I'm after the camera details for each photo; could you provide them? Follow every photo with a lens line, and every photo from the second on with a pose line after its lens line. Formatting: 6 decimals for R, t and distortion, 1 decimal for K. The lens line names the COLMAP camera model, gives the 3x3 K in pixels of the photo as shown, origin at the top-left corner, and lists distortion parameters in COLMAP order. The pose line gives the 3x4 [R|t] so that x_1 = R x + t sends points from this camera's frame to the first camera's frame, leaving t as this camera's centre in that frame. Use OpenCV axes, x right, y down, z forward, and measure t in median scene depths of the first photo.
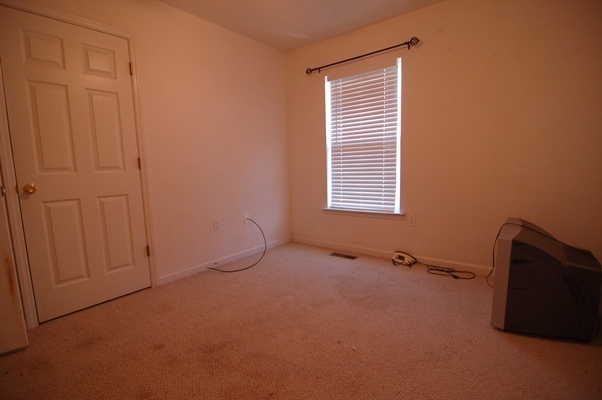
lens RADIAL K [[290.5, 0, 301.7], [0, 290.5, 201.7], [0, 0, 1]] dist [-0.010578, -0.000962]
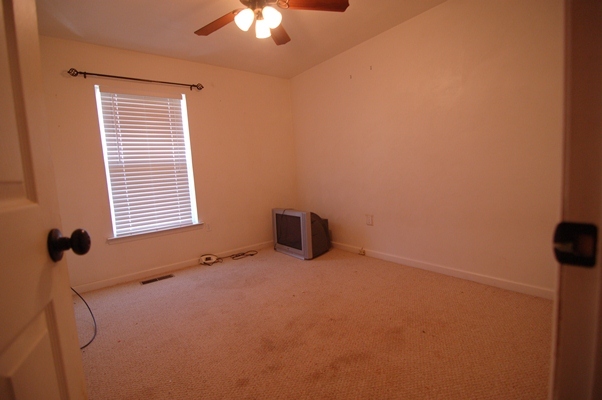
lens RADIAL K [[290.5, 0, 301.7], [0, 290.5, 201.7], [0, 0, 1]] dist [-0.010578, -0.000962]
pose [[0.231777, -0.087439, 0.968831, -0.698098], [0.176587, 0.983187, 0.046489, -0.026967], [-0.956607, 0.160308, 0.243320, 0.290639]]
